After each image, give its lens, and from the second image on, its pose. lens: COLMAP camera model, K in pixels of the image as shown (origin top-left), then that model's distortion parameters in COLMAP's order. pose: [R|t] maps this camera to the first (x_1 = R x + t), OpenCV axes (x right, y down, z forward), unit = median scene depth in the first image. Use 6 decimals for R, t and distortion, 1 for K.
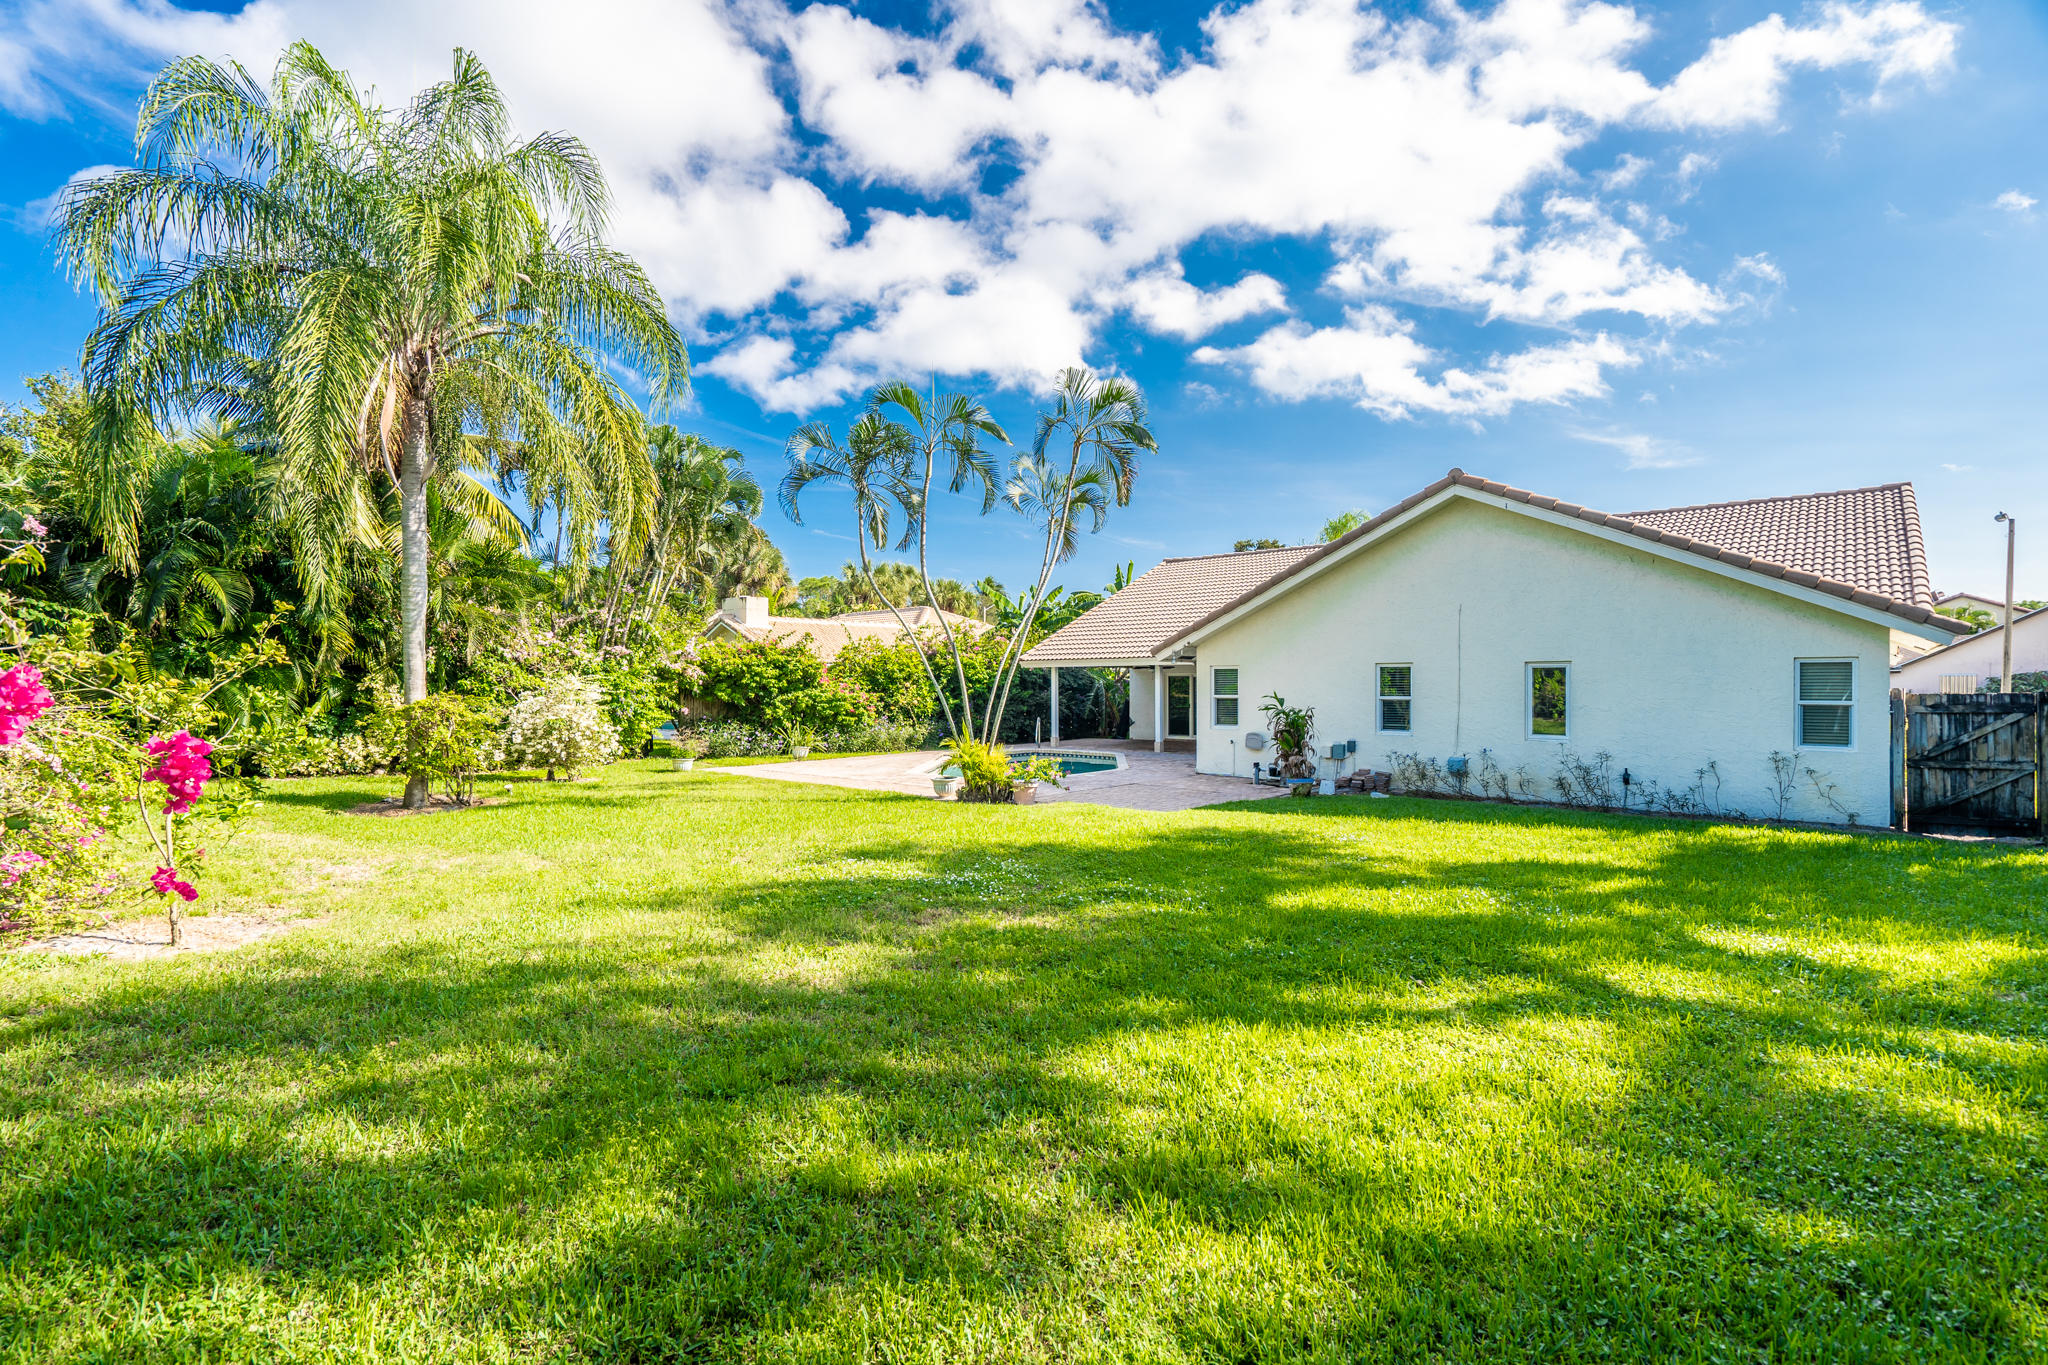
lens RADIAL K [[936.1, 0, 1017.4], [0, 936.1, 682.9], [0, 0, 1]] dist [0.004101, -0.000399]
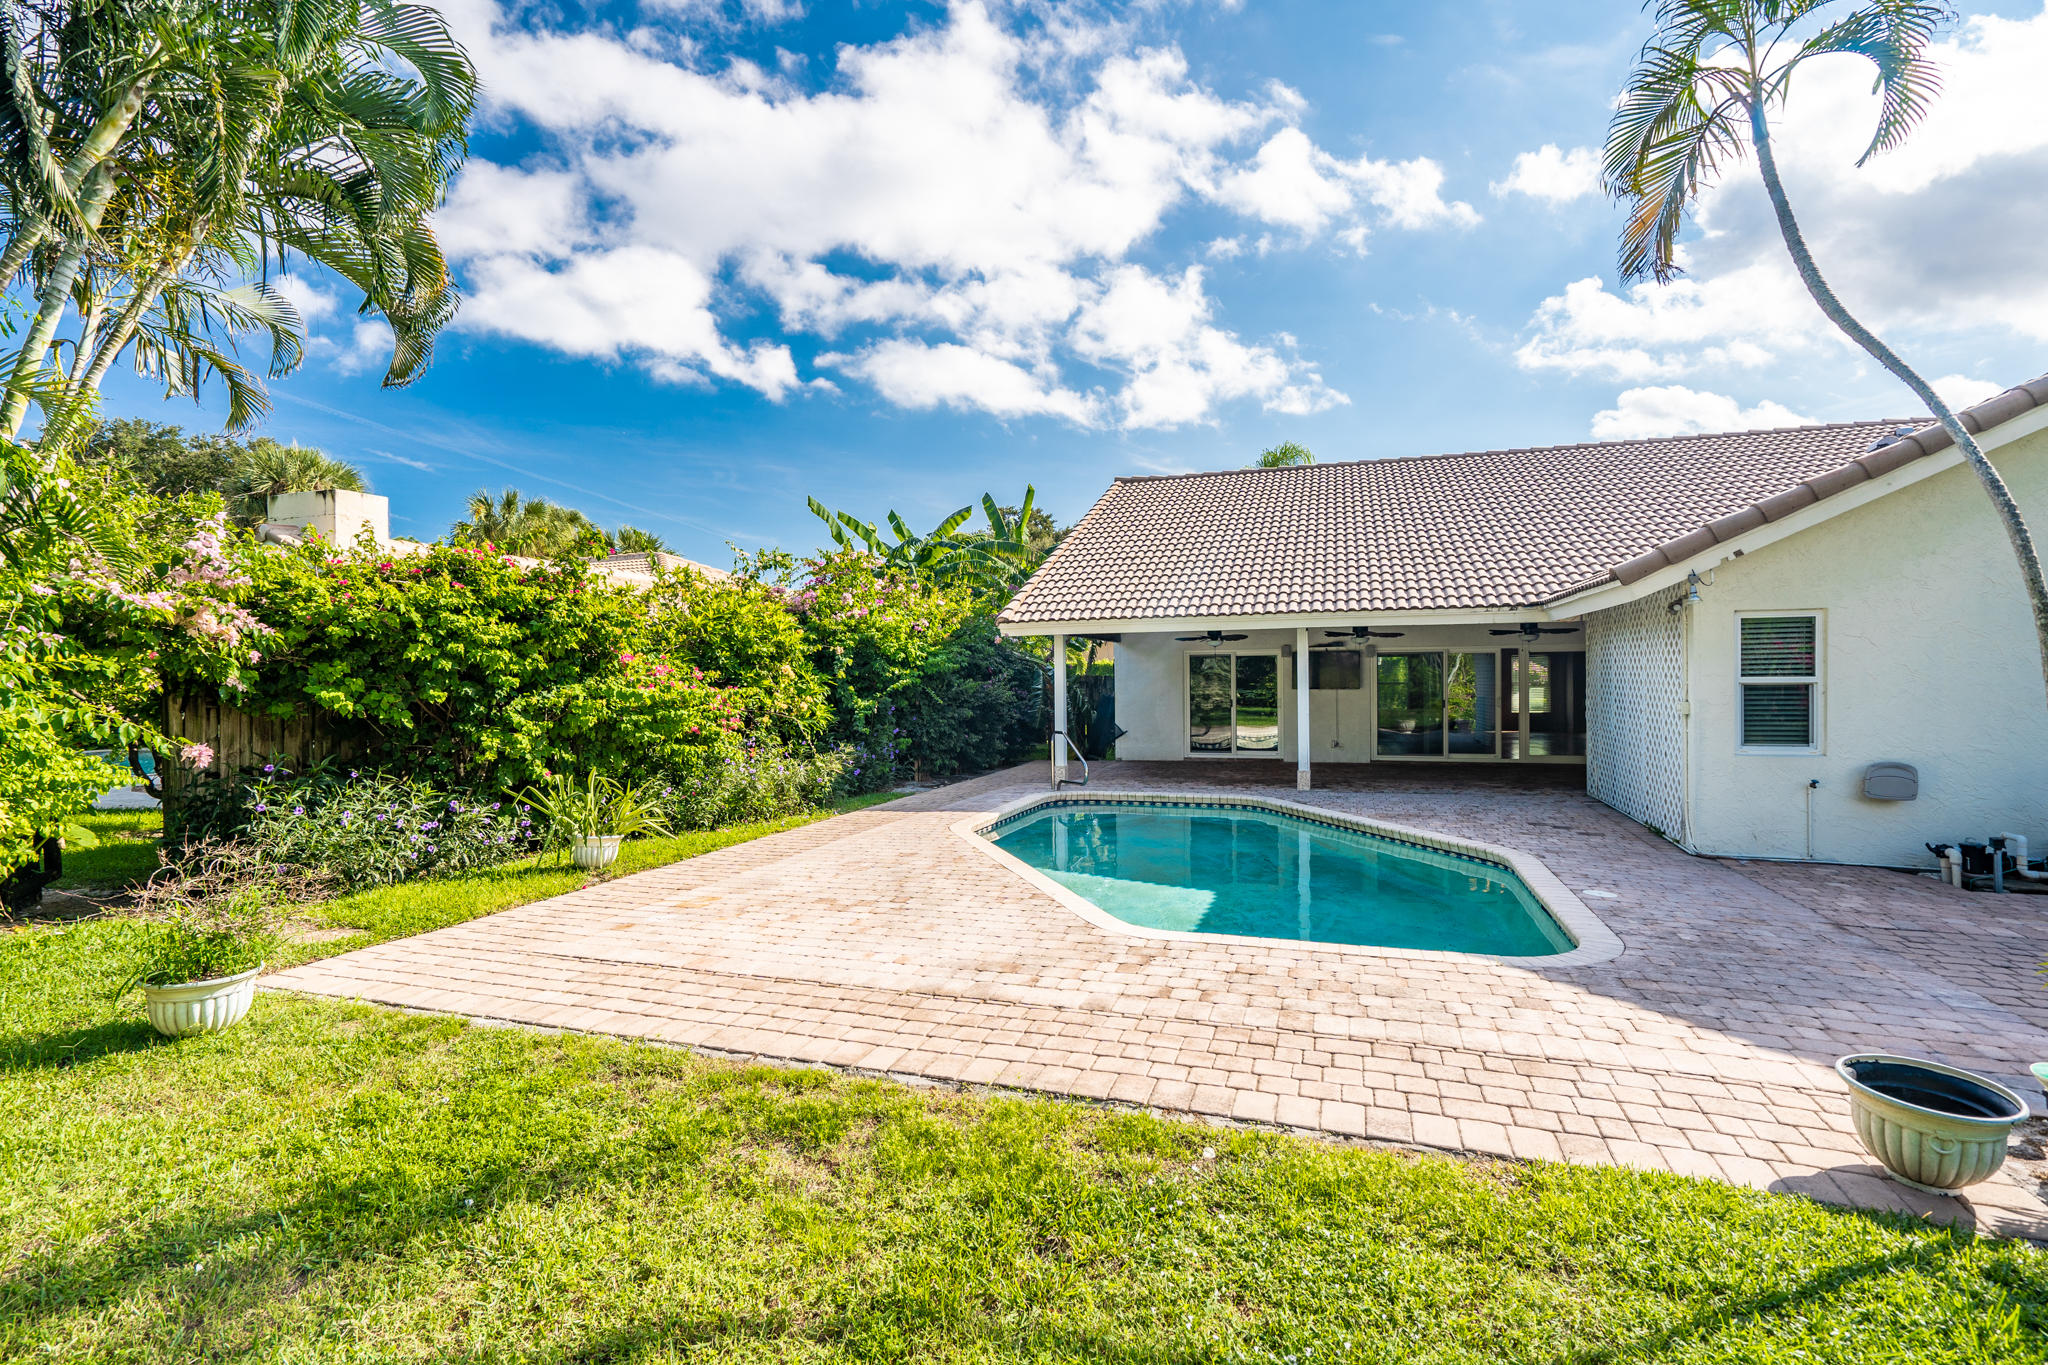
lens RADIAL K [[936.1, 0, 1032.5], [0, 936.1, 680.7], [0, 0, 1]] dist [0.004101, -0.000399]
pose [[0.916217, -0.009335, 0.400574, -0.219263], [0.008758, 0.999956, 0.003272, 0.008237], [-0.400587, 0.000510, 0.916259, 0.592104]]
